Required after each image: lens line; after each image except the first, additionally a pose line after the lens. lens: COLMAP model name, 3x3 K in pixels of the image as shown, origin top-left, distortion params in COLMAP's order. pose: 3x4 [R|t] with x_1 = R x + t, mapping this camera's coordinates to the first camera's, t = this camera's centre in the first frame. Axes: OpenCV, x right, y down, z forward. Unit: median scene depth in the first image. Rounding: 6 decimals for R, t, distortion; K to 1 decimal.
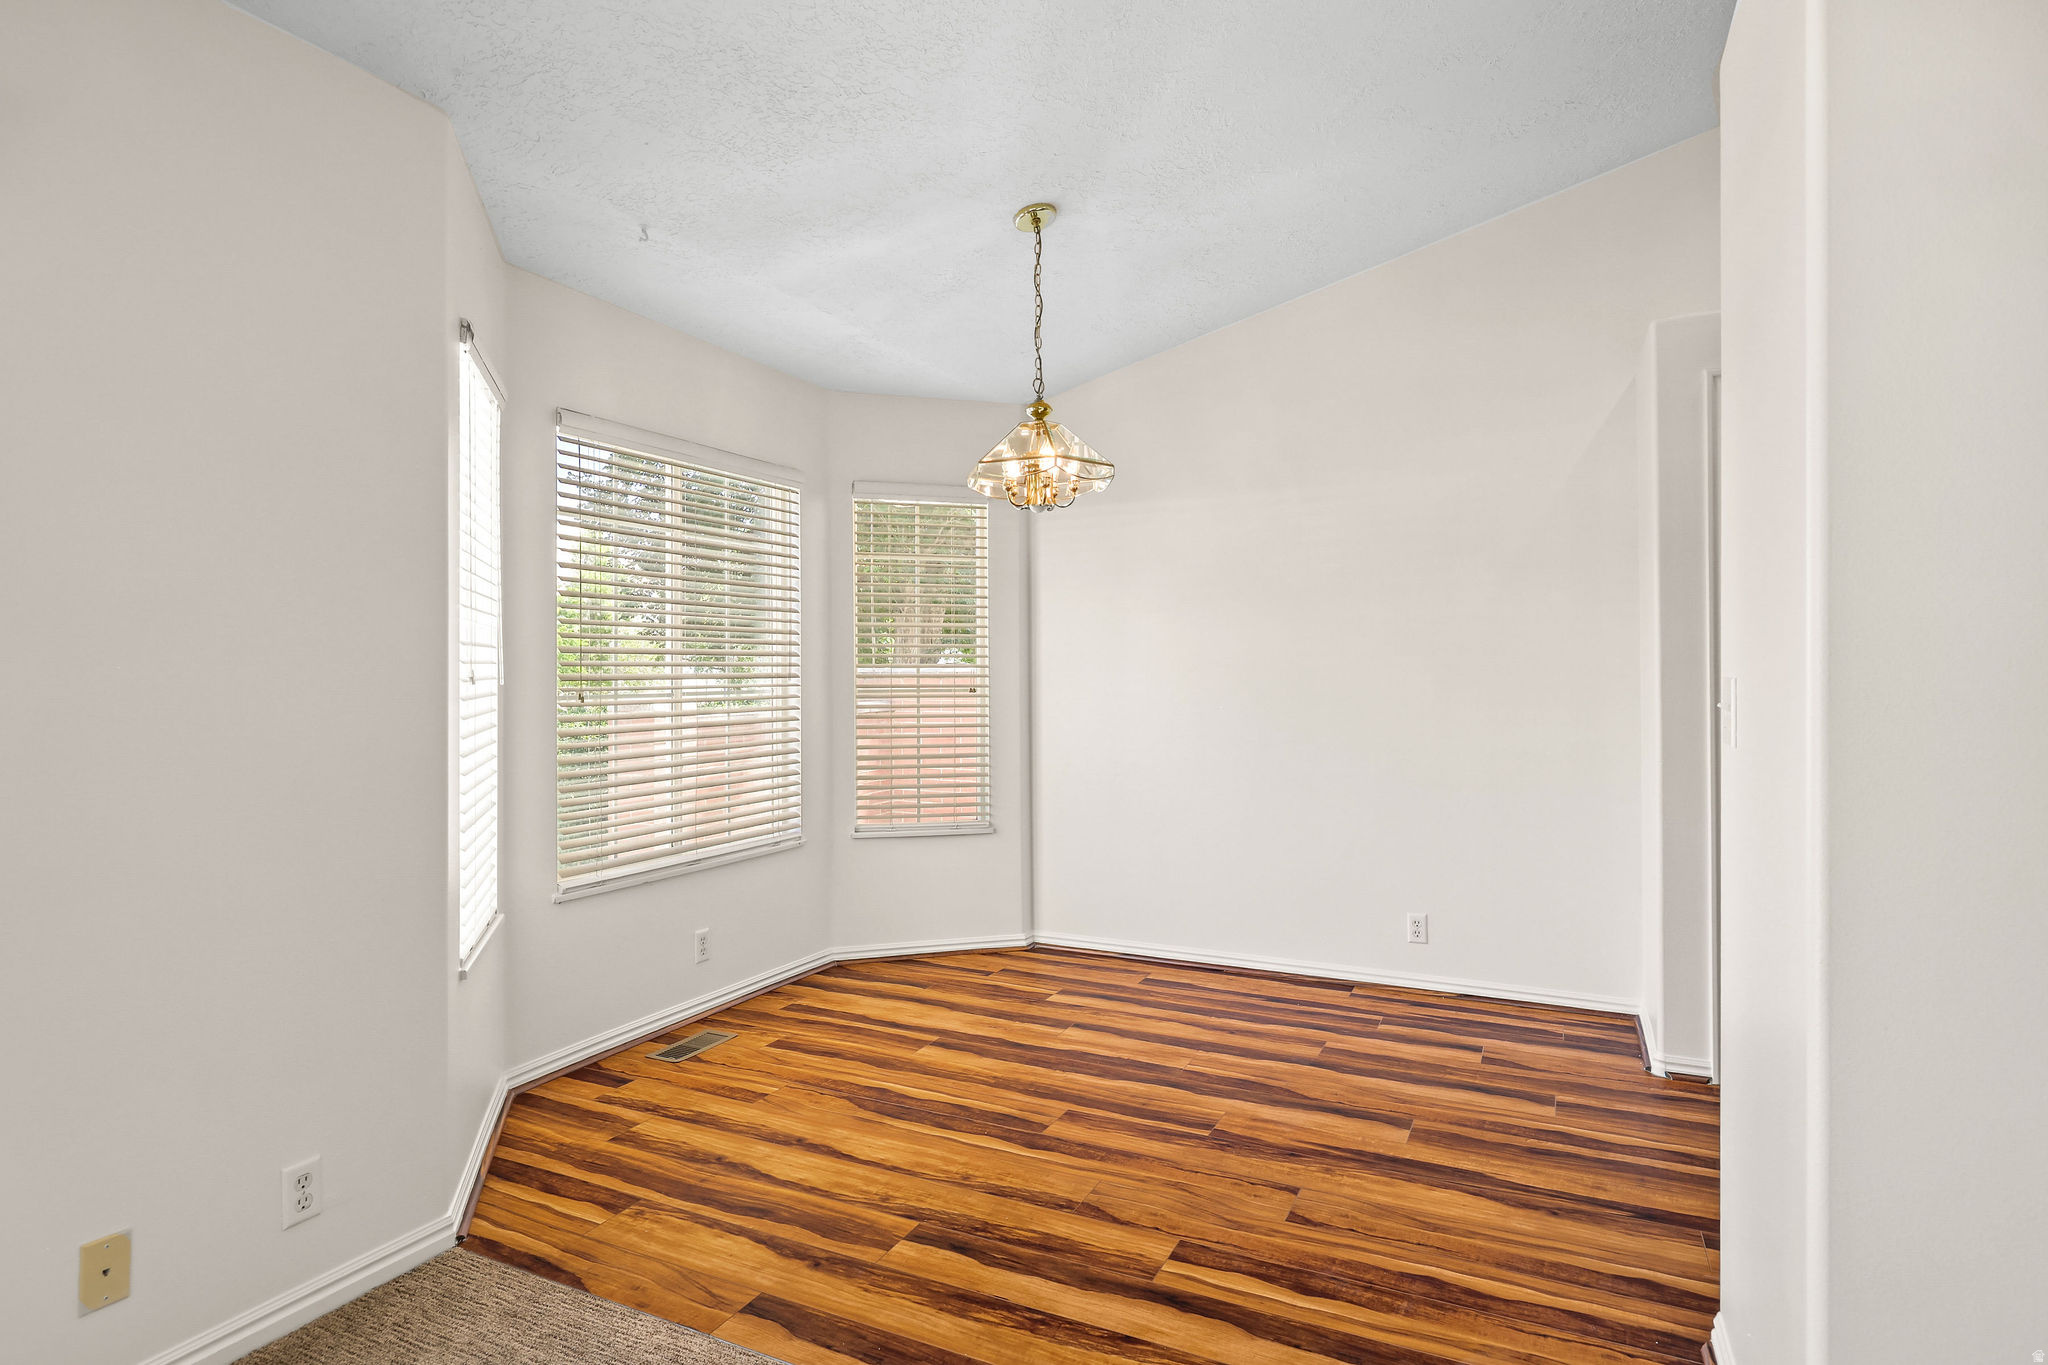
lens RADIAL K [[1080.4, 0, 1025.2], [0, 1080.4, 676.2], [0, 0, 1]] dist [0.006110, -0.001460]
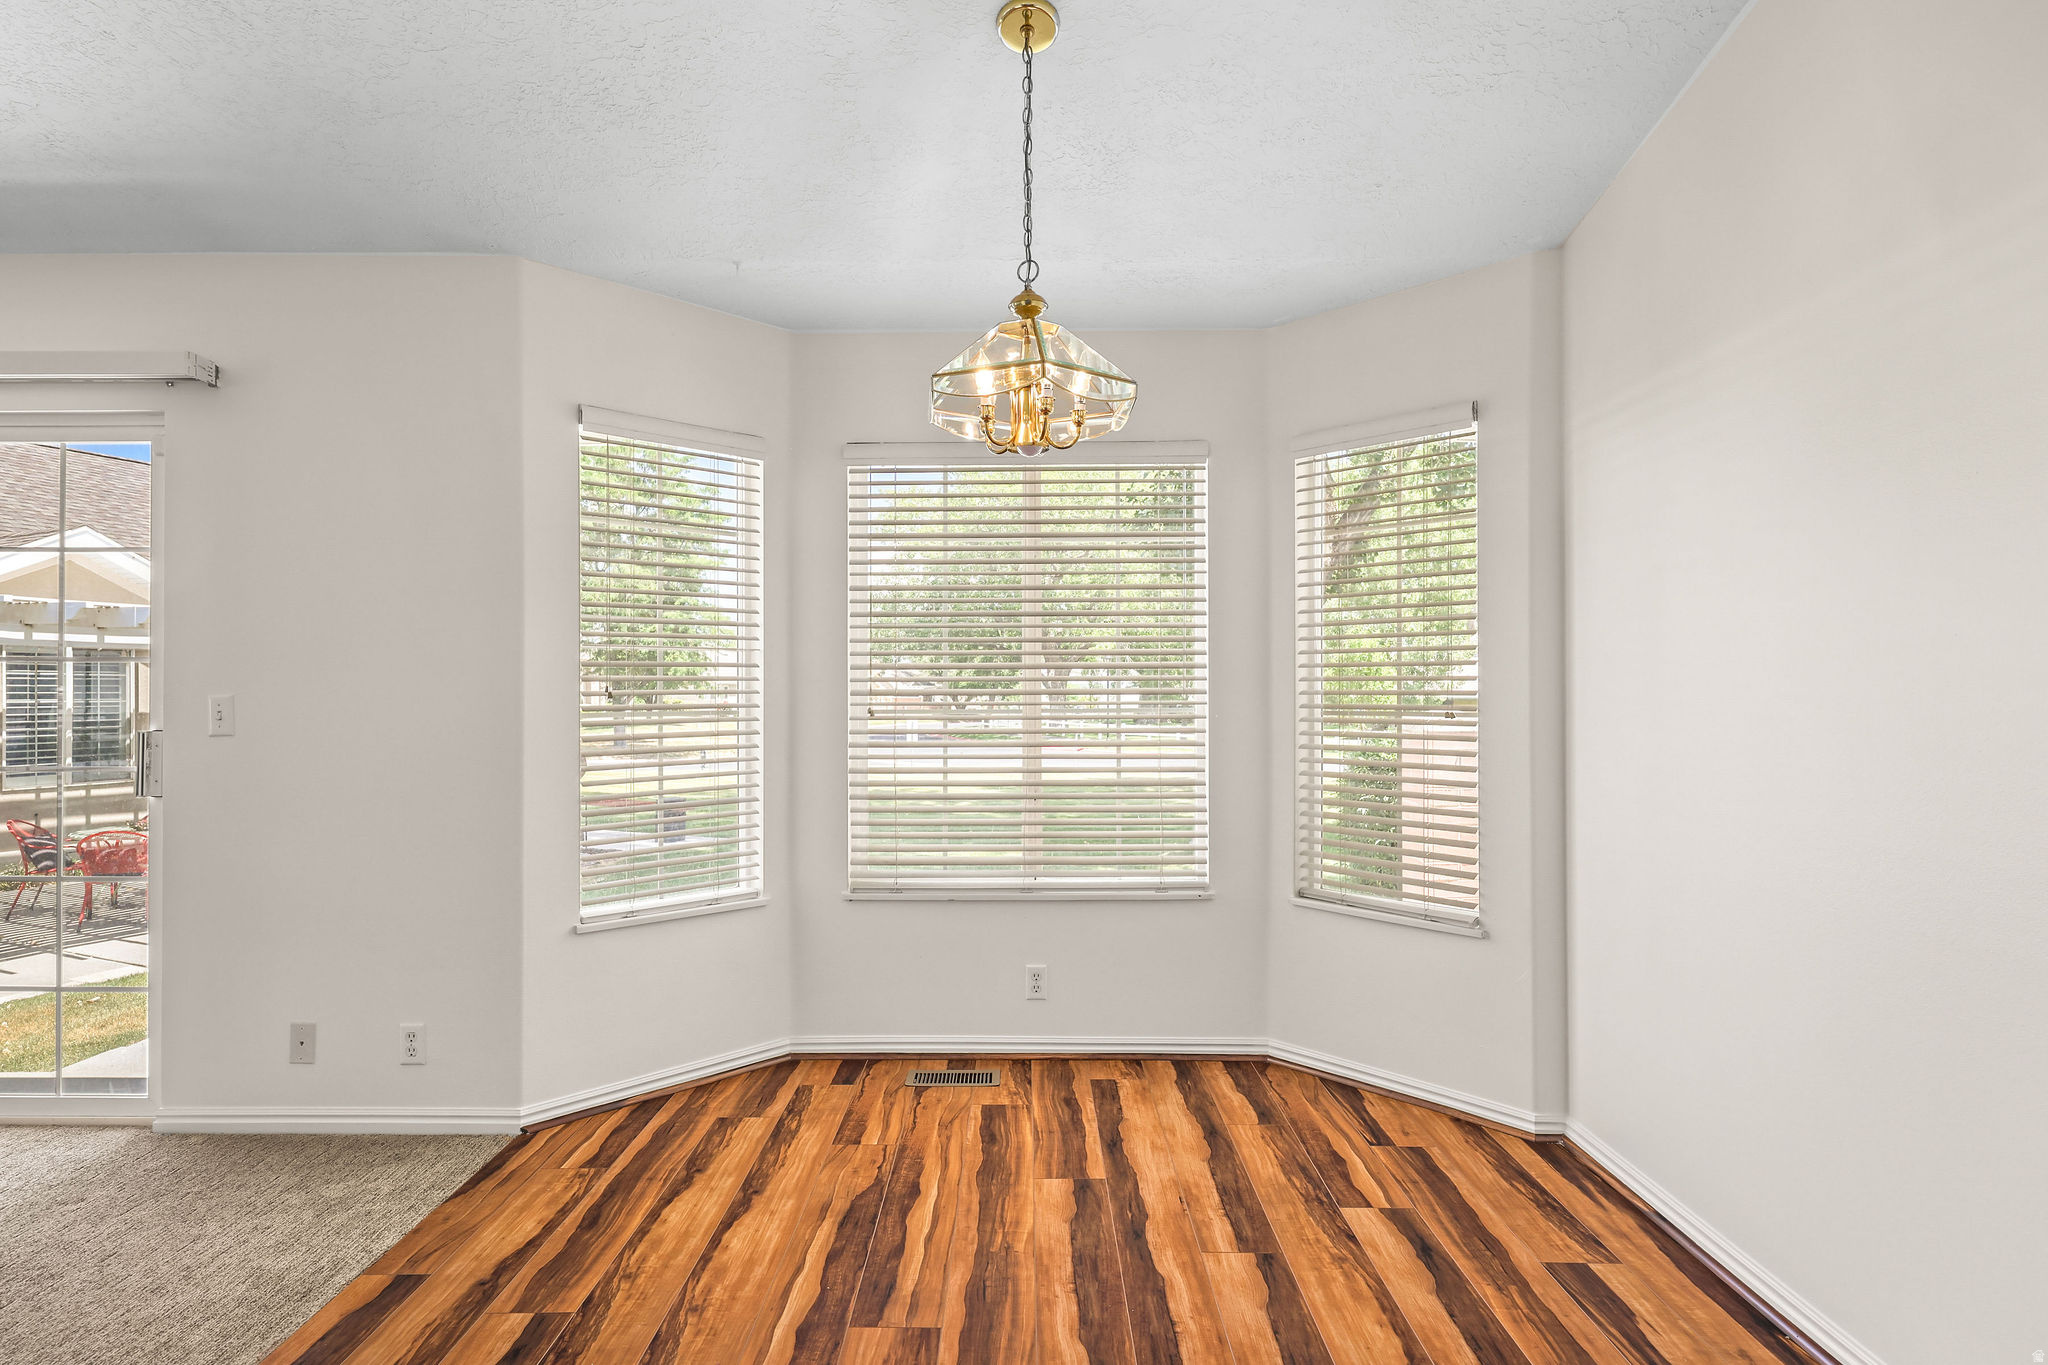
lens RADIAL K [[1080.4, 0, 1027.6], [0, 1080.4, 686.0], [0, 0, 1]] dist [0.006110, -0.001460]
pose [[0.428840, -0.003267, -0.903375, 0.620808], [-0.000928, 0.999991, -0.004057, -0.000782], [0.903380, 0.002578, 0.428833, 0.689877]]
